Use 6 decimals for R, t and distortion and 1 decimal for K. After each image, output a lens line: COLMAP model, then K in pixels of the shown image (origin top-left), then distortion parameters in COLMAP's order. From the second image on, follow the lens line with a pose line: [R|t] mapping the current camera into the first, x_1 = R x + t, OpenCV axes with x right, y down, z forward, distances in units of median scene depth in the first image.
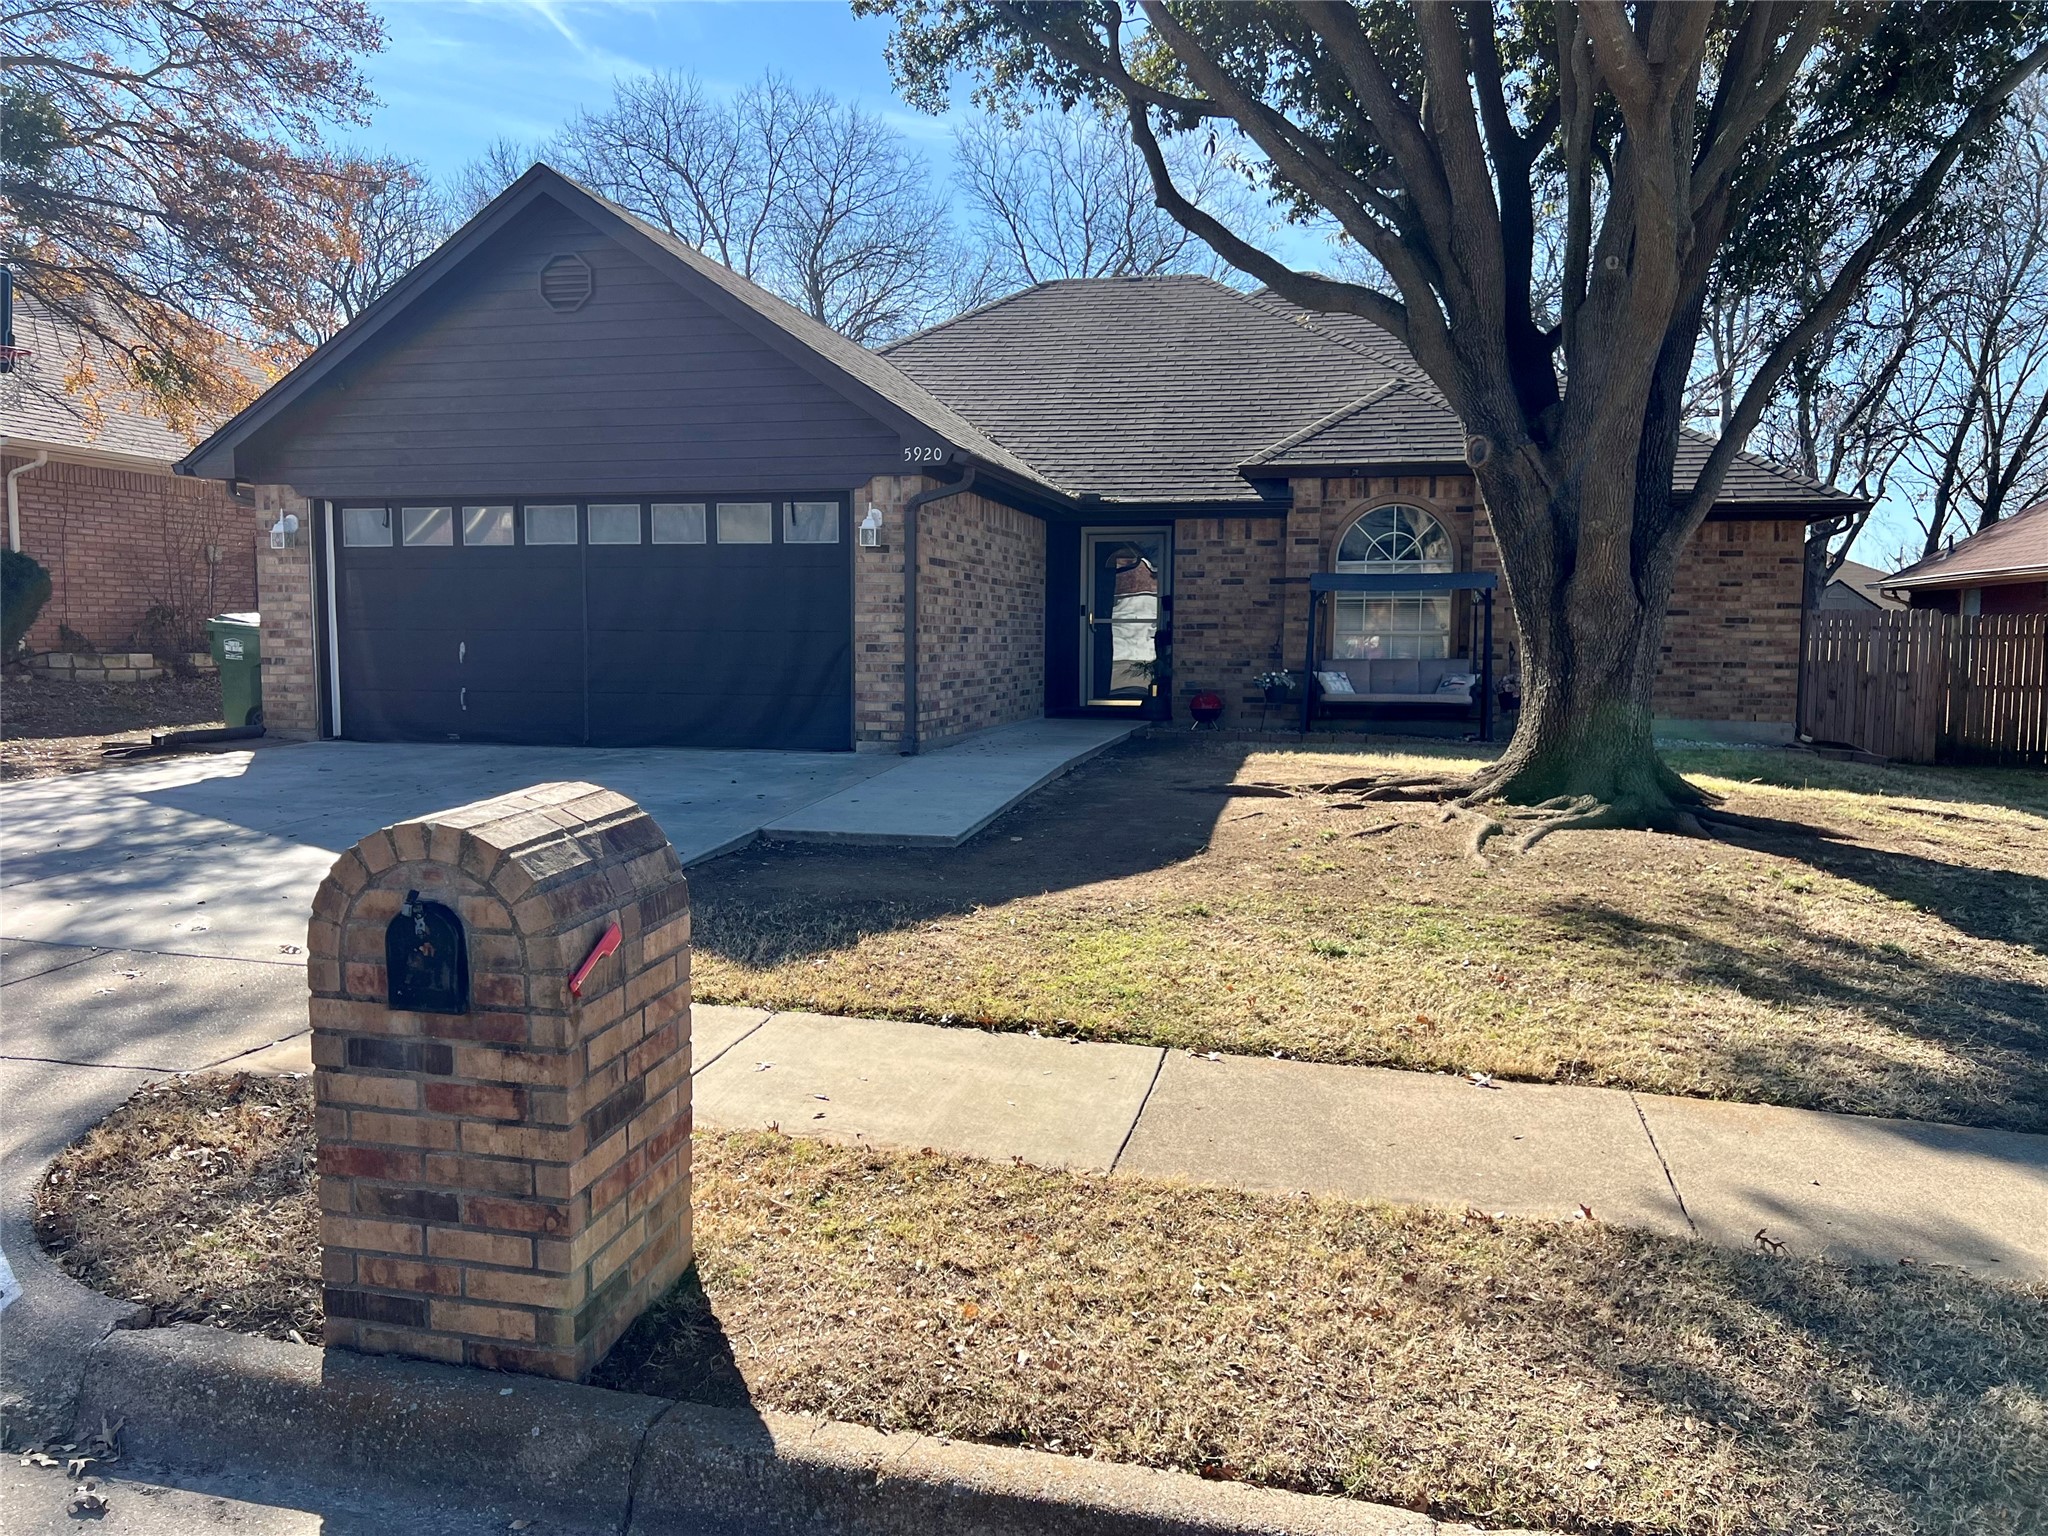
lens RADIAL K [[1540.2, 0, 1008.4], [0, 1540.2, 776.8], [0, 0, 1]] dist [0.060309, -0.046540]
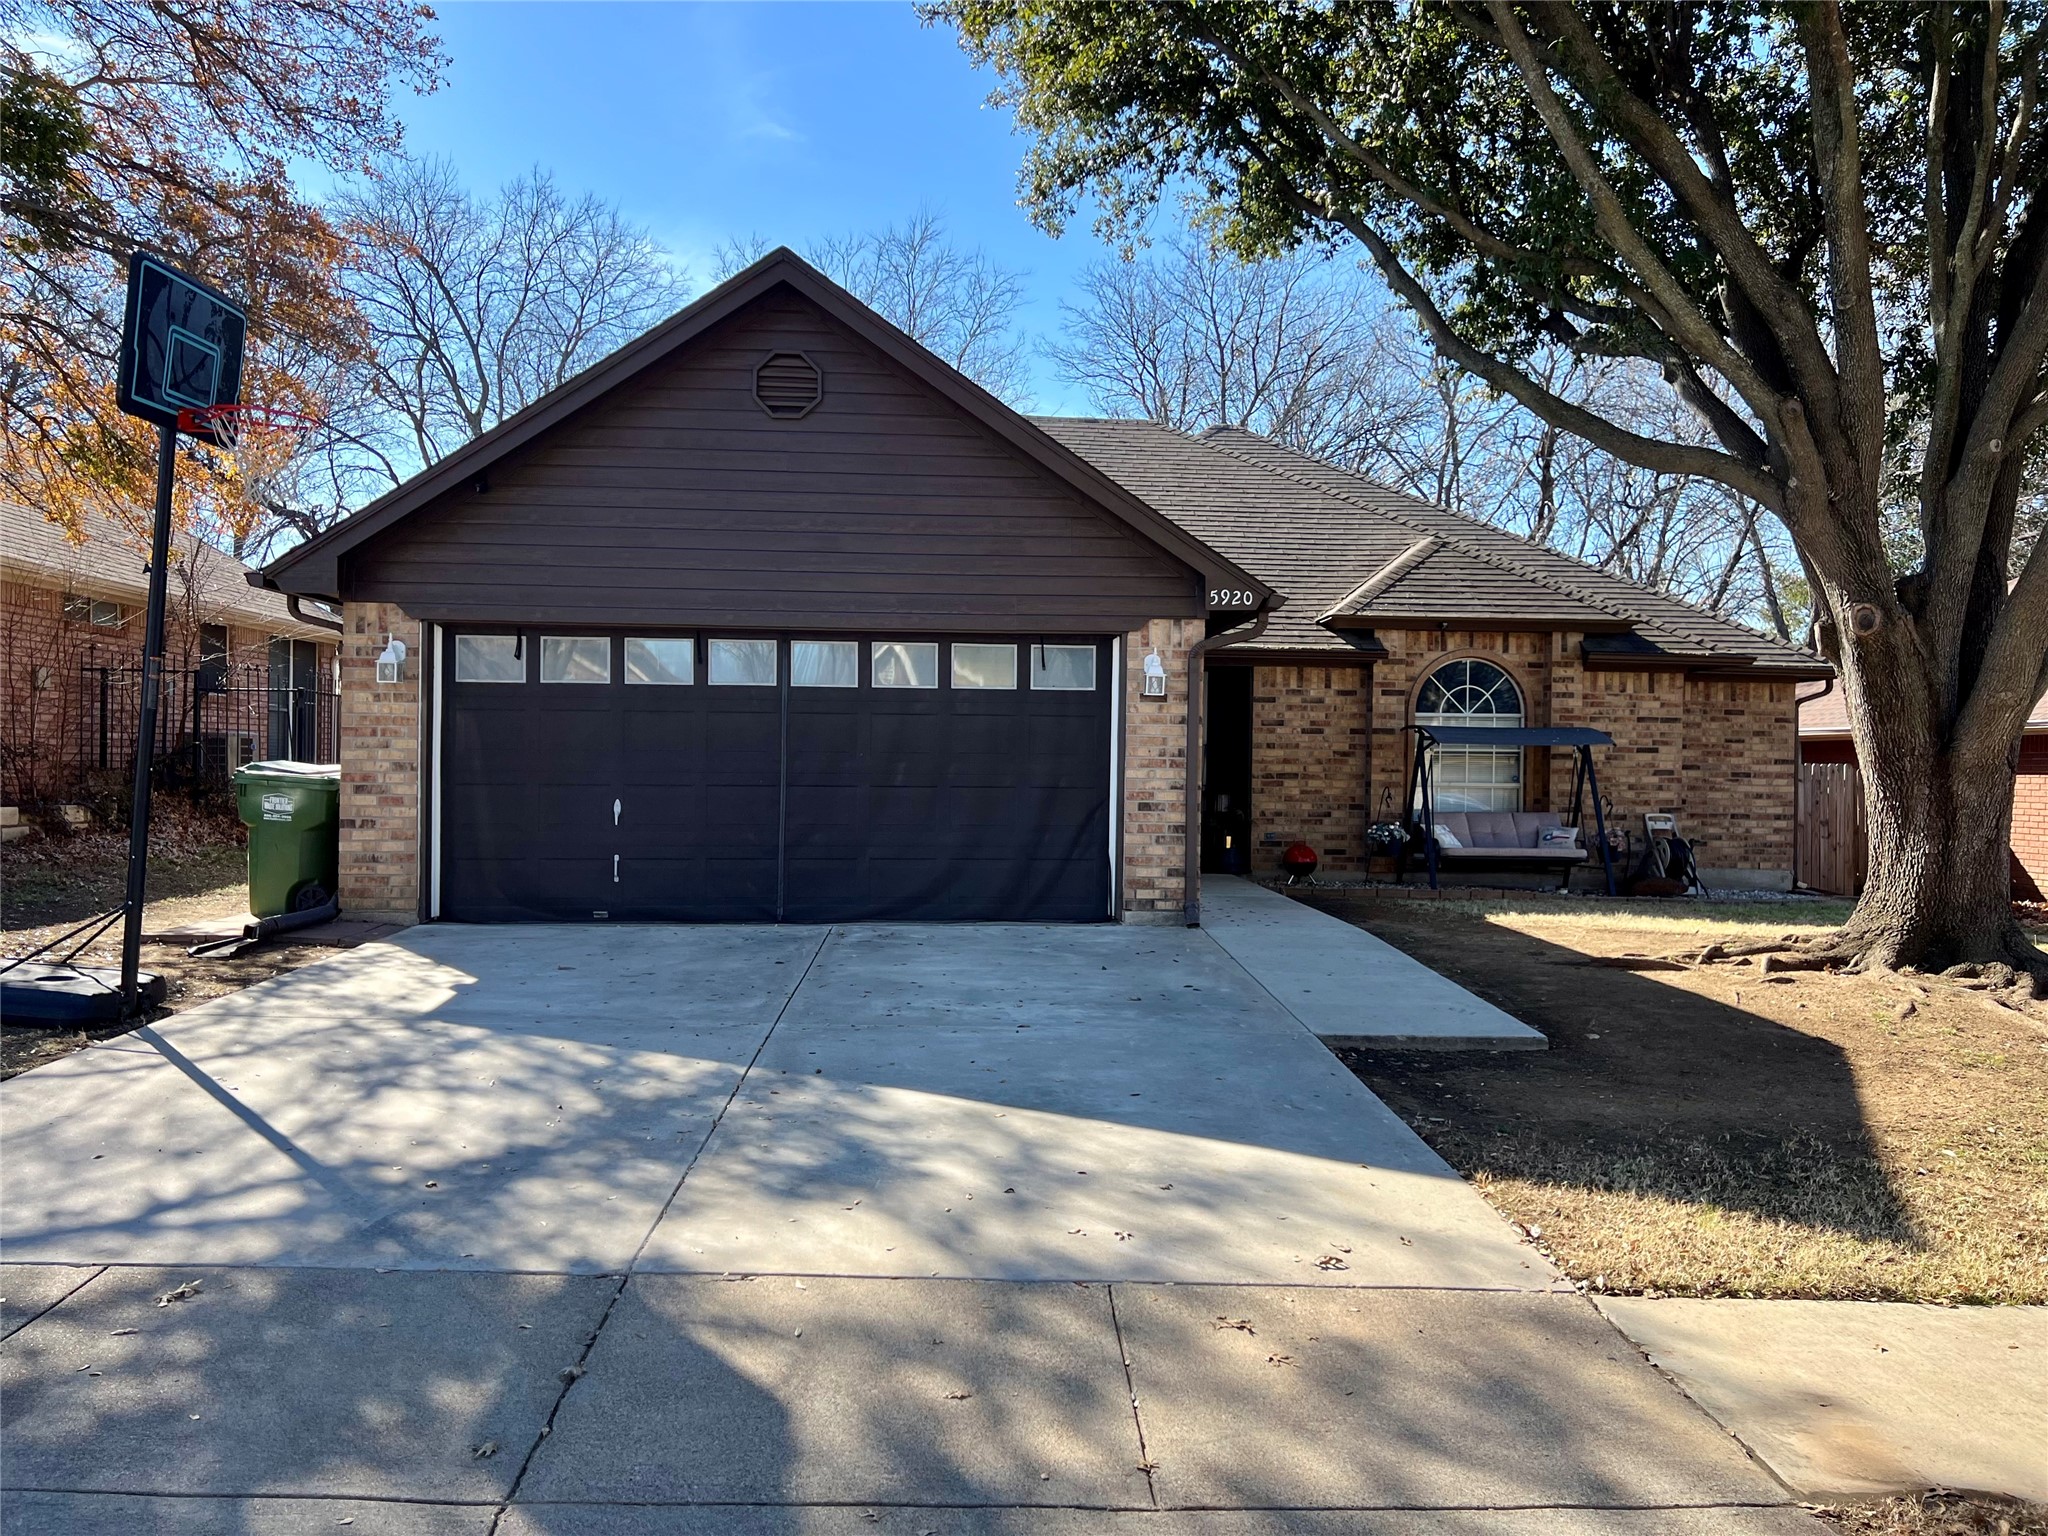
lens RADIAL K [[1540.2, 0, 1028.7], [0, 1540.2, 766.2], [0, 0, 1]] dist [0.060309, -0.046540]
pose [[0.956426, 0.006595, 0.291901, -0.320105], [0.019395, 0.996102, -0.086053, -0.024490], [-0.291331, 0.087965, 0.952569, 0.128235]]
